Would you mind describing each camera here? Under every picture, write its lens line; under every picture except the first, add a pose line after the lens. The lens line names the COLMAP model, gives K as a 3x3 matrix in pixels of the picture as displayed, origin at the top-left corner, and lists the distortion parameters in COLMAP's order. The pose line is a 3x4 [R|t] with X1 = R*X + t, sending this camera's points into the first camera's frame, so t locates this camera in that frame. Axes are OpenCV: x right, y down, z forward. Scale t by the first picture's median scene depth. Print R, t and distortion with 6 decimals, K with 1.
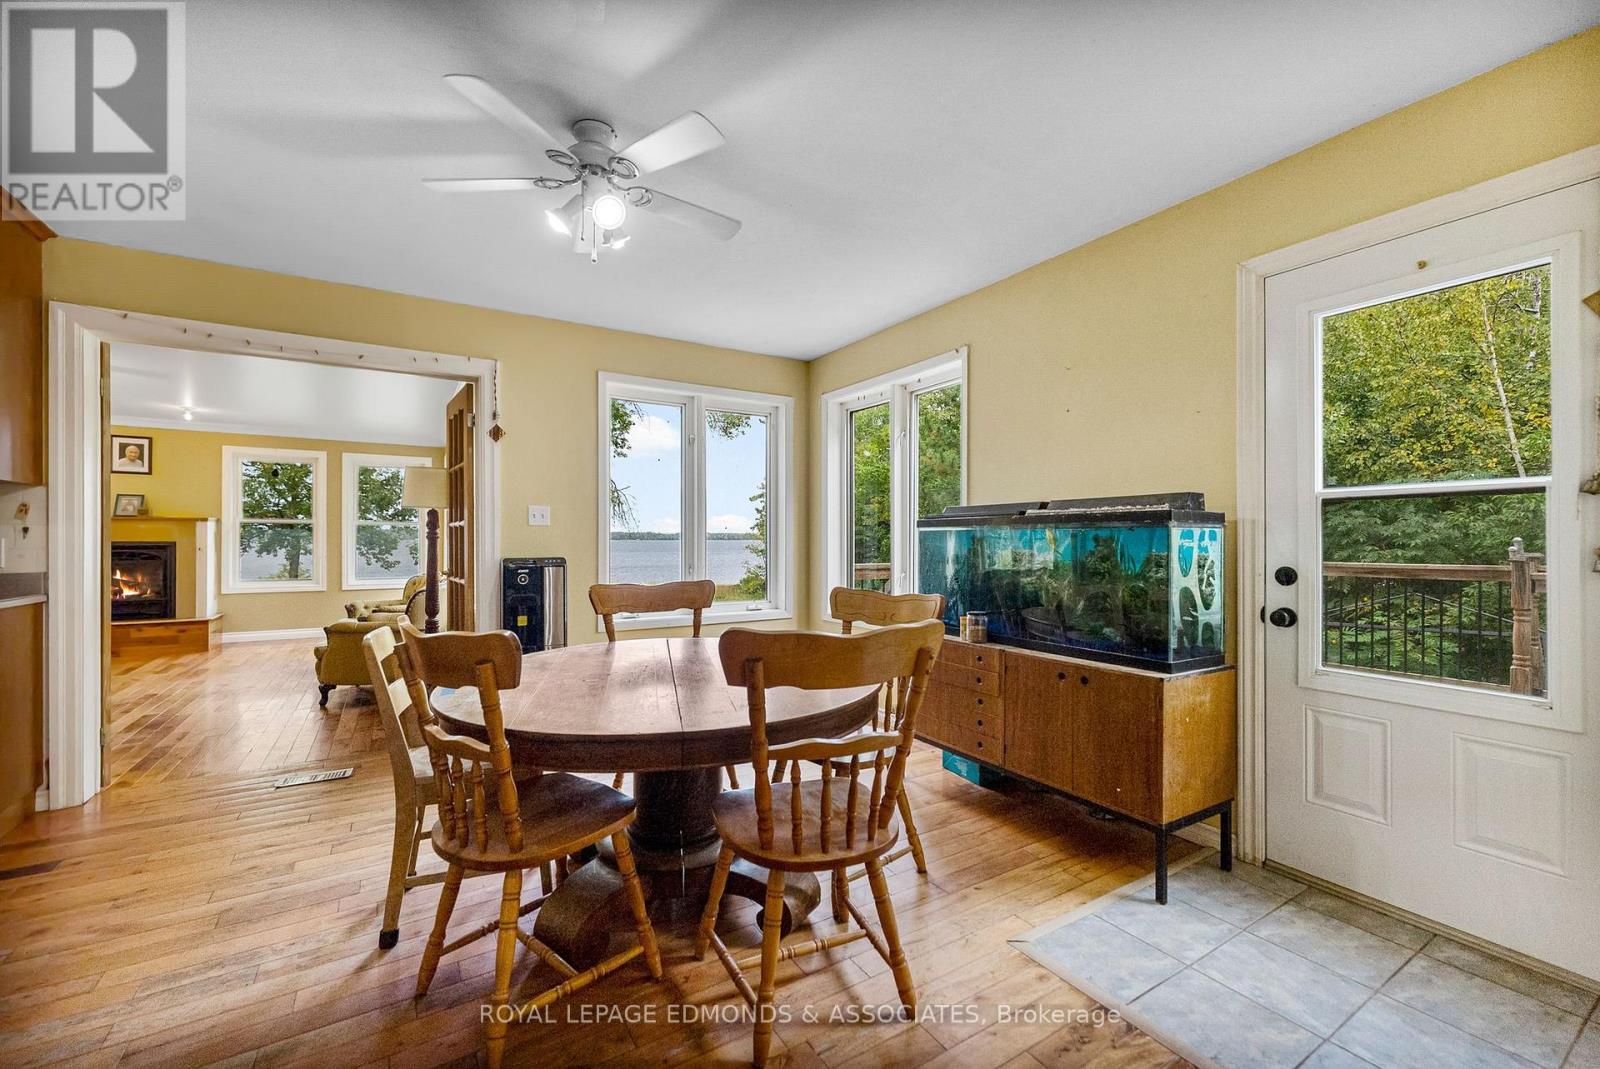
lens RADIAL K [[647.8, 0, 800.9], [0, 647.8, 546.1], [0, 0, 1]] dist [-0.001292, 0.000026]
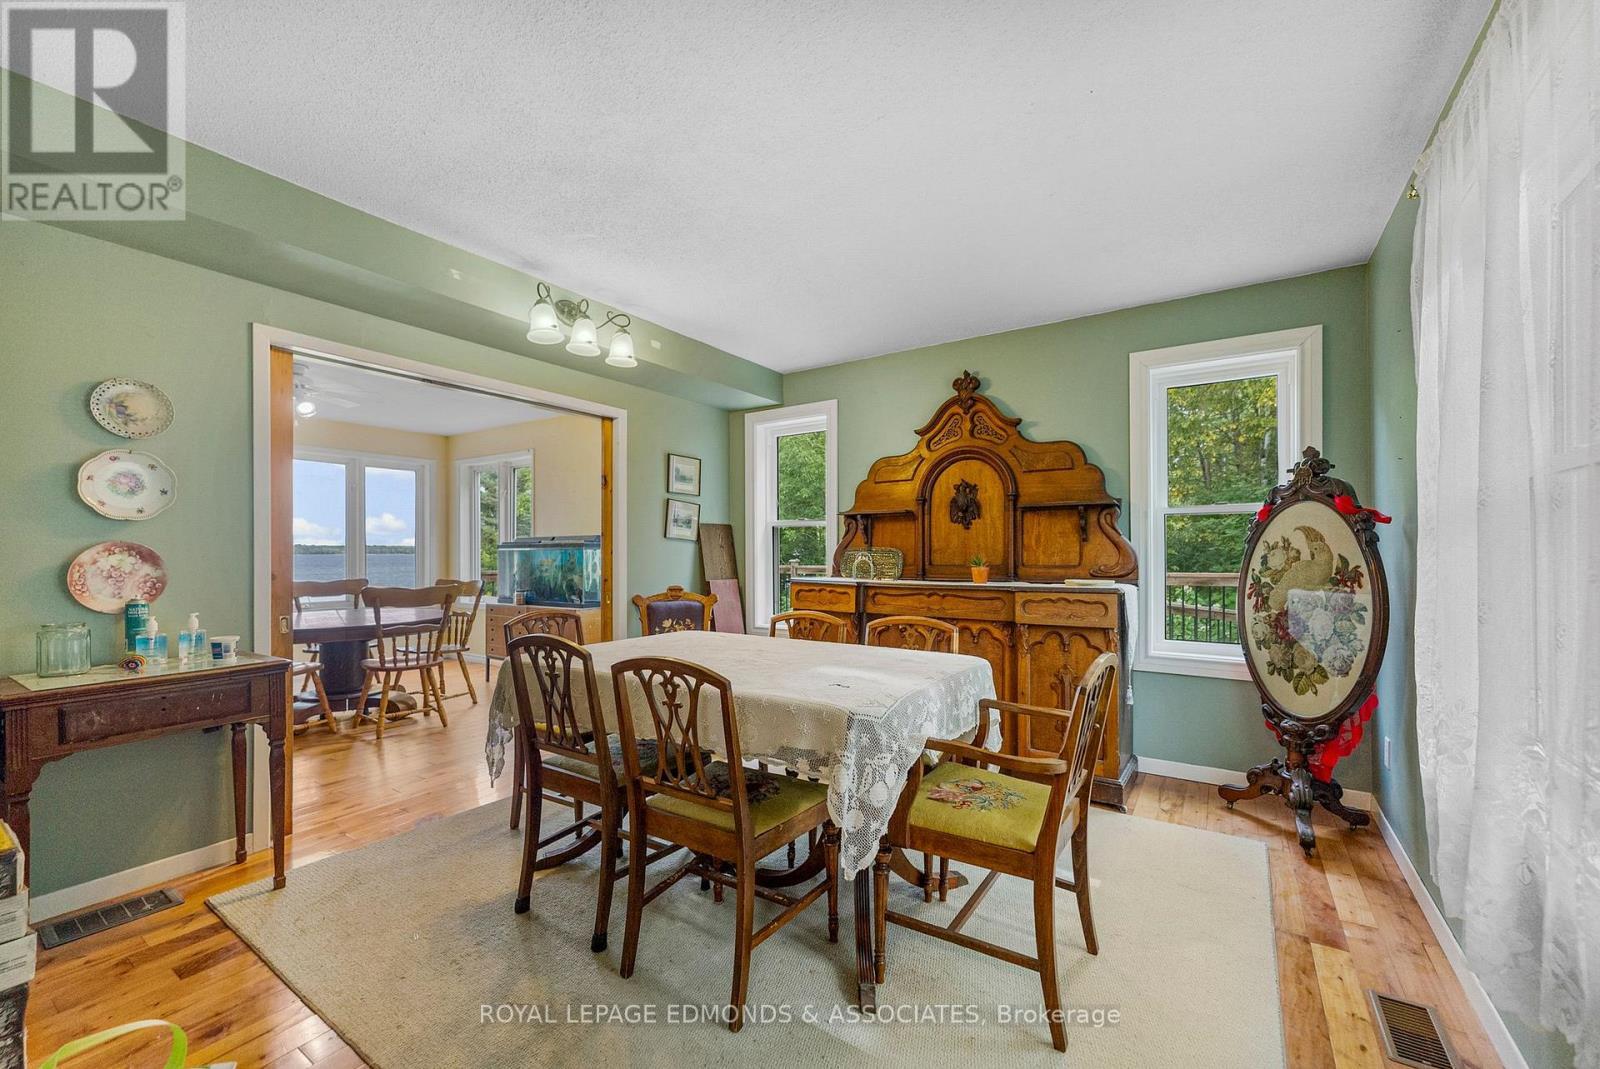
lens RADIAL K [[647.8, 0, 800.9], [0, 647.8, 546.1], [0, 0, 1]] dist [-0.001292, 0.000026]
pose [[0.909901, -0.002627, 0.414818, 0.174691], [0.009614, 0.999845, -0.014754, 0.000499], [-0.414715, 0.017413, 0.909785, -0.923199]]
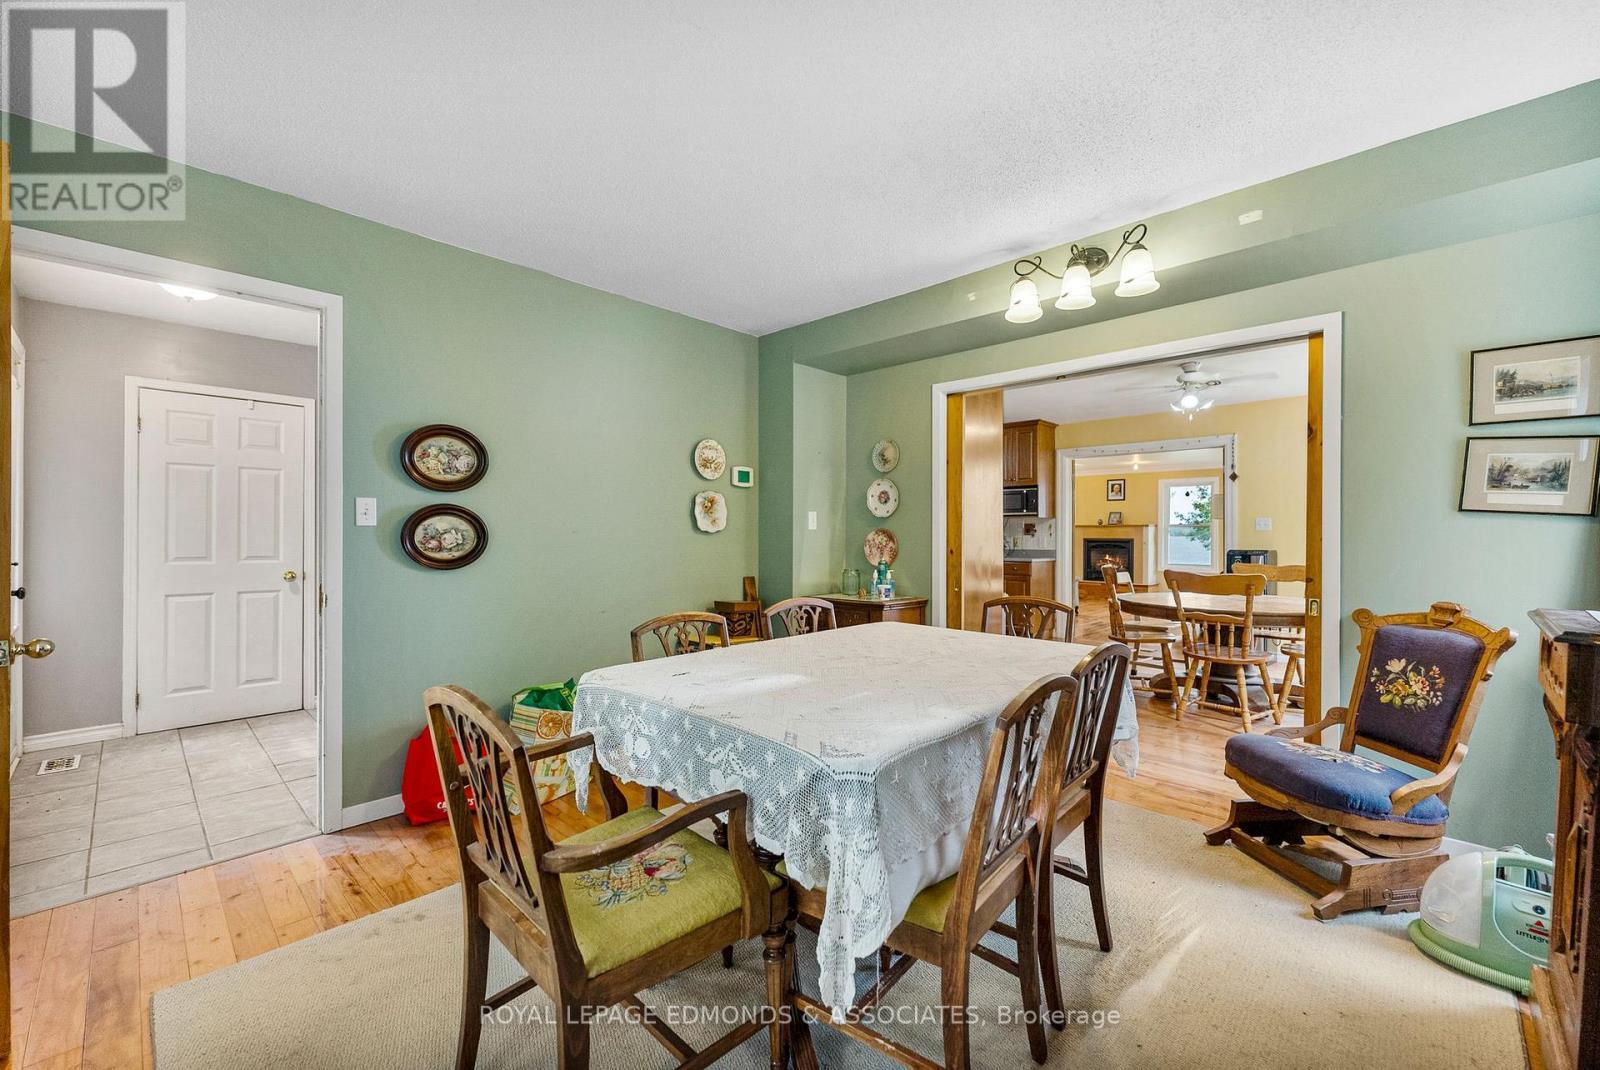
lens RADIAL K [[640.2, 0, 800.0], [0, 640.2, 535.0], [0, 0, 1]] dist [-0.000769, -0.000004]
pose [[0.240479, -0.000172, -0.970654, 0.891426], [-0.011205, 0.999933, -0.002953, -0.003123], [0.970590, 0.011587, 0.240461, -0.514045]]
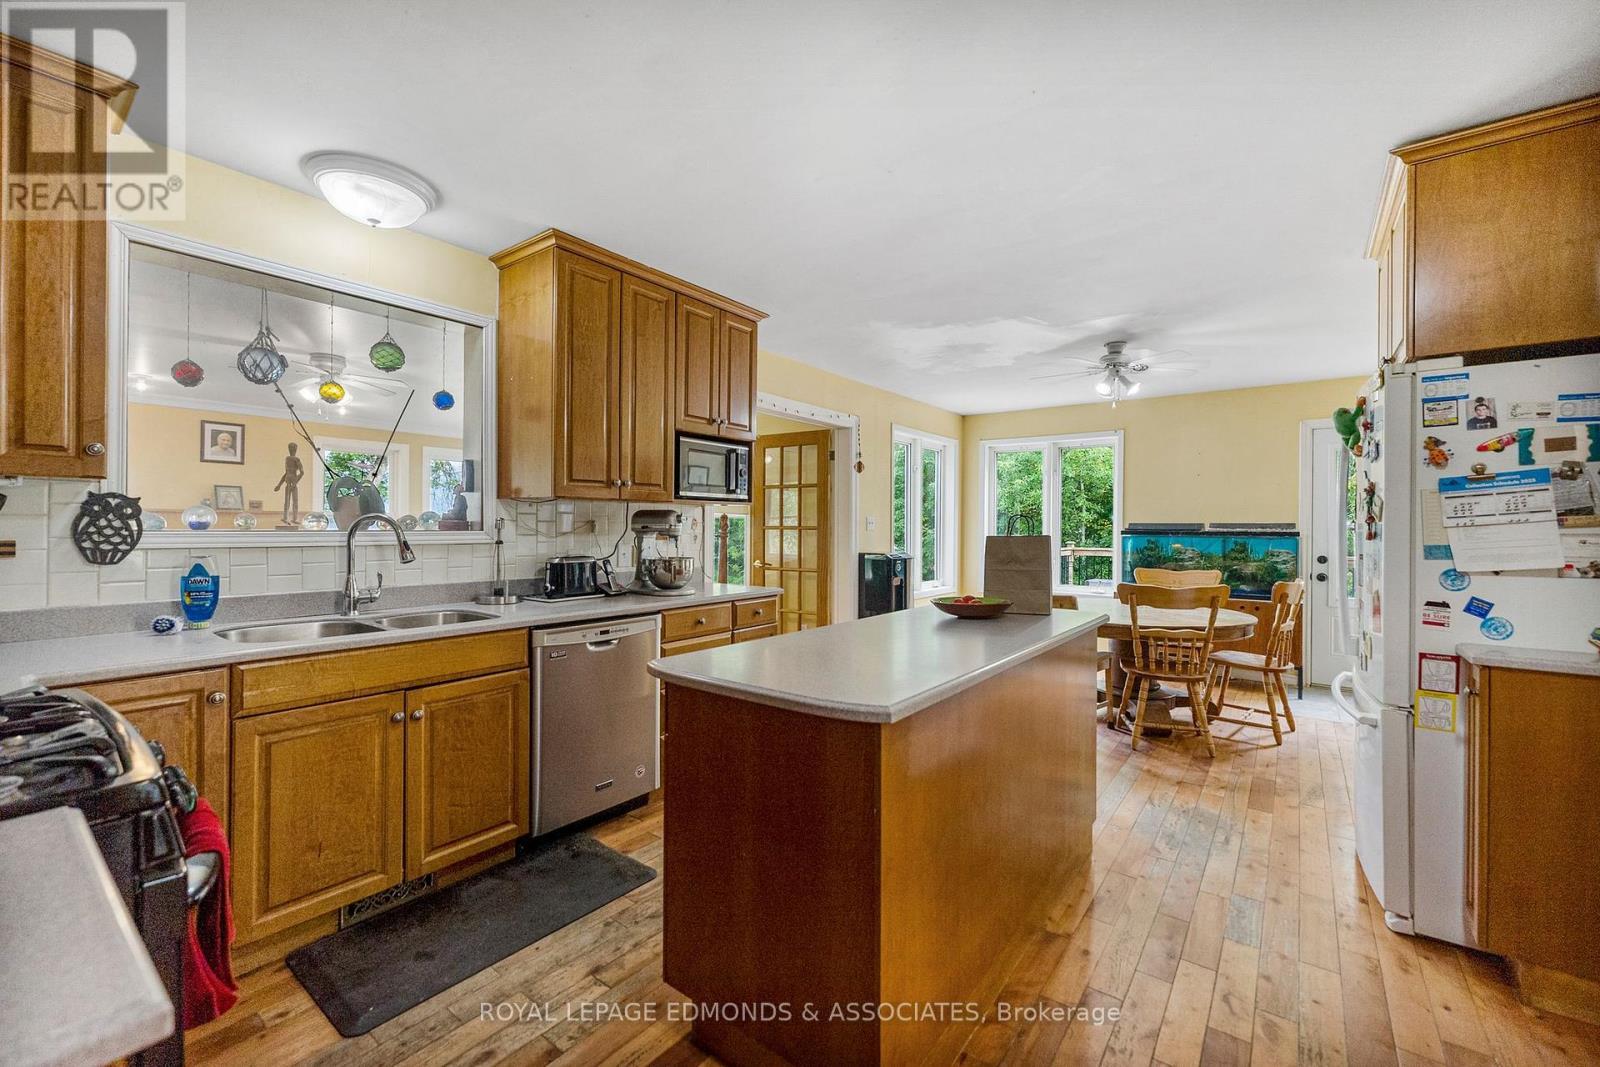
lens RADIAL K [[646.6, 0, 800.0], [0, 646.6, 533.5], [0, 0, 1]] dist [0.000893, 0.000156]
pose [[0.935995, 0.002405, 0.352005, -1.102779], [-0.002988, 0.999995, 0.001112, -0.026595], [-0.352001, -0.002093, 0.935997, -0.310466]]
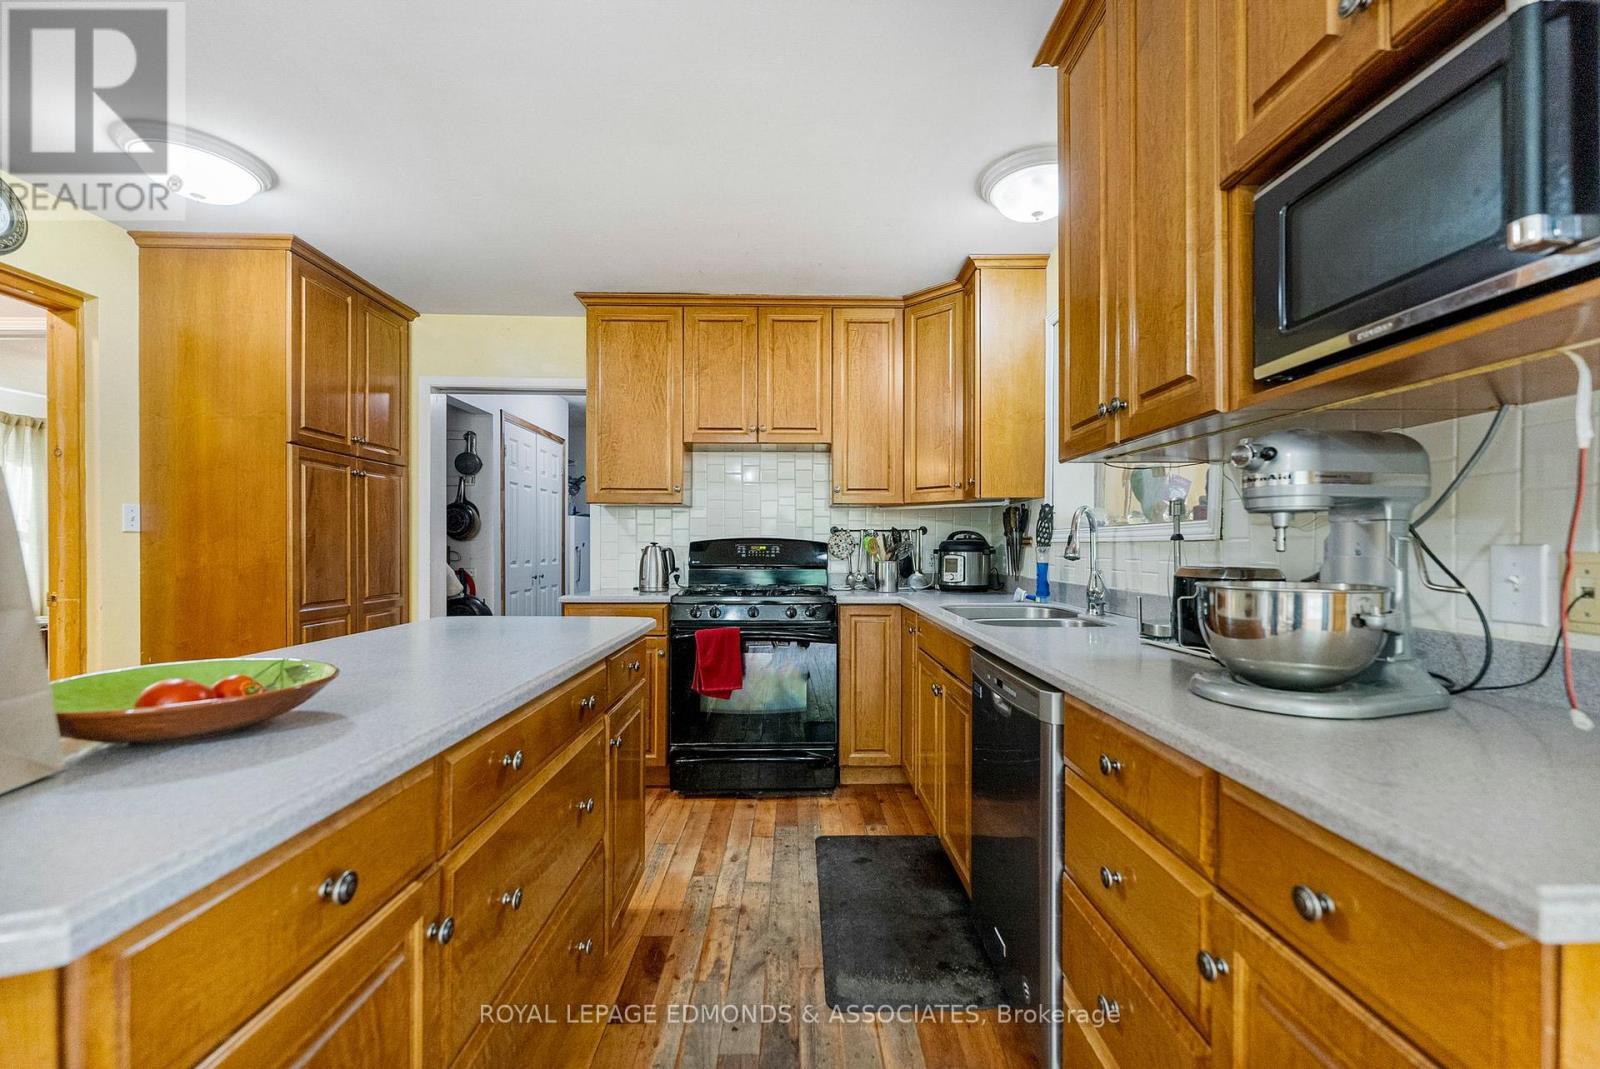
lens RADIAL K [[647.8, 0, 800.9], [0, 647.8, 546.1], [0, 0, 1]] dist [-0.001292, 0.000026]
pose [[-0.511238, -0.000486, -0.859439, -0.613904], [-0.010442, 0.999930, 0.005645, -0.006866], [0.859376, 0.011860, -0.511207, 0.547786]]
